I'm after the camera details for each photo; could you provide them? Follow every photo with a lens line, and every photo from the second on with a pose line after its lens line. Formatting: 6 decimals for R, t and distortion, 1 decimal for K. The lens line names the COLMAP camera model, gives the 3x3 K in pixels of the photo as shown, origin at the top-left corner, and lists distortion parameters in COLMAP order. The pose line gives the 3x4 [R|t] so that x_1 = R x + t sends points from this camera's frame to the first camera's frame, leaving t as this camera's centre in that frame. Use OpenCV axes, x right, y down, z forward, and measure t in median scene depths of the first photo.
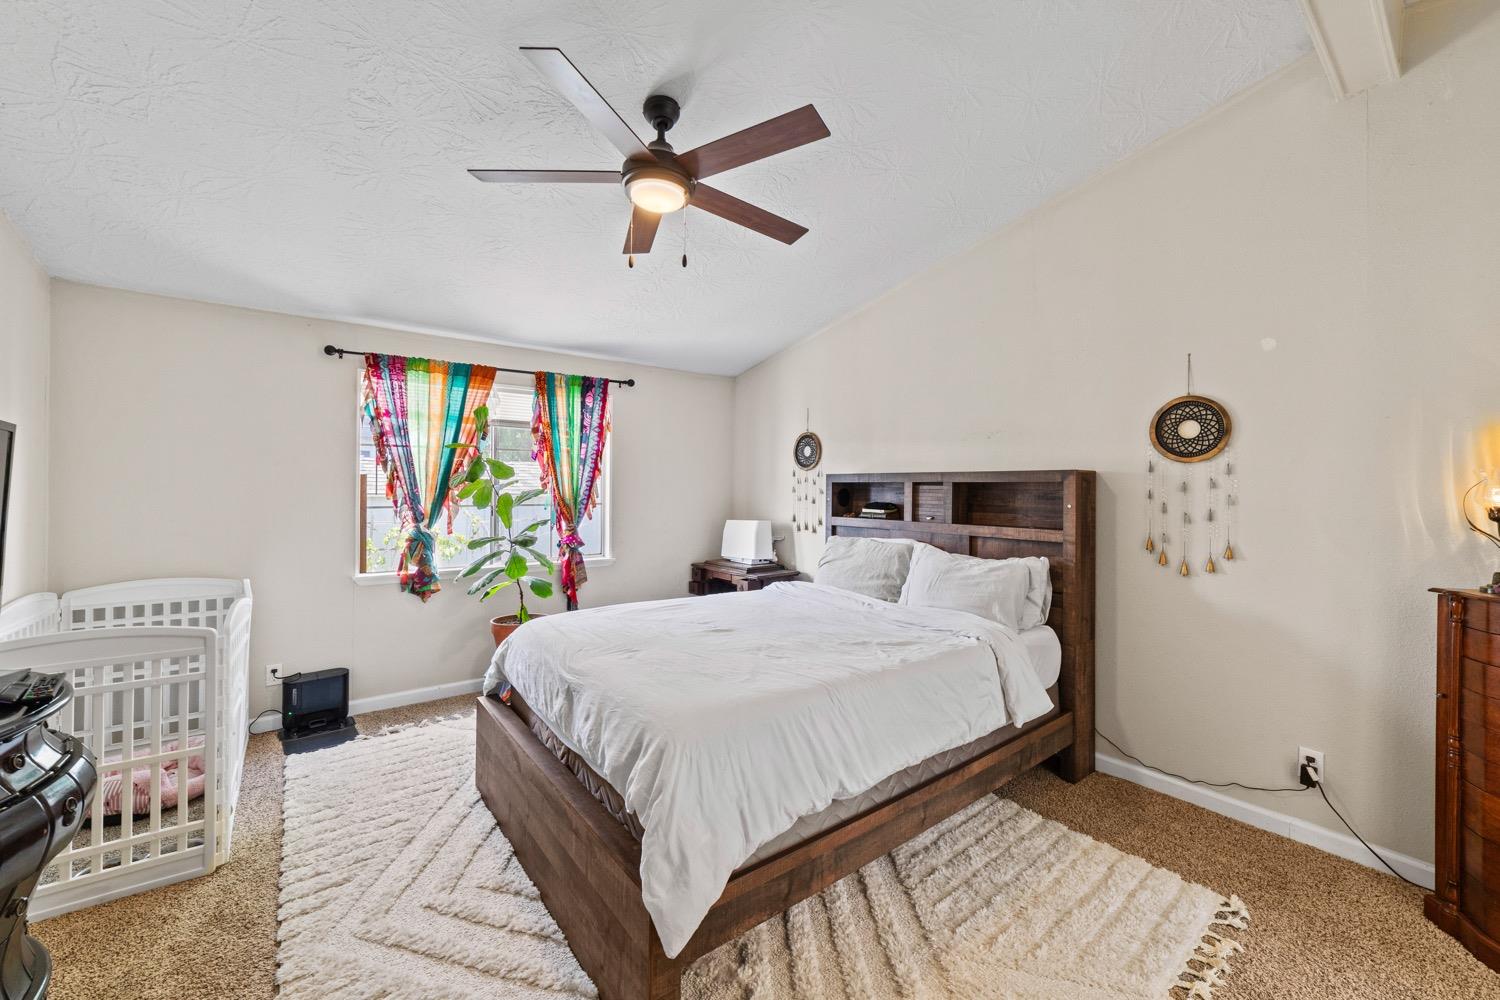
lens RADIAL K [[576.4, 0, 757.0], [0, 576.4, 488.7], [0, 0, 1]] dist [-0.019381, 0.006674]
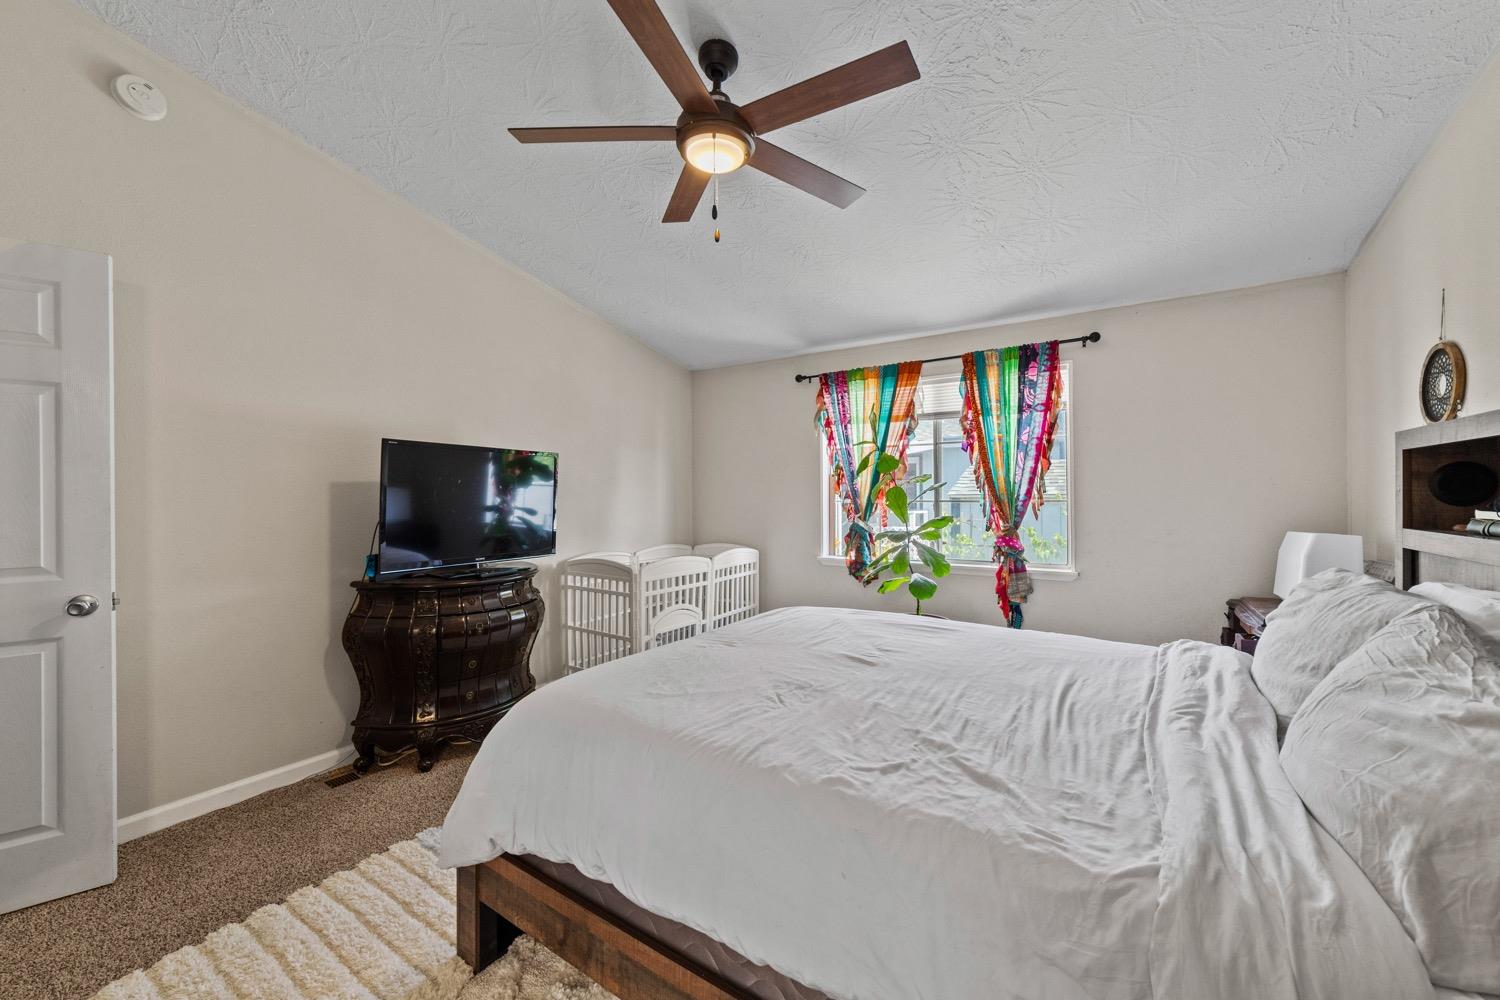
lens RADIAL K [[576.4, 0, 751.2], [0, 576.4, 498.0], [0, 0, 1]] dist [-0.019381, 0.006674]
pose [[0.328805, -0.001565, -0.944397, 0.373265], [0.005650, 0.999984, 0.000310, 0.022182], [0.944381, -0.005438, 0.328809, 0.392658]]
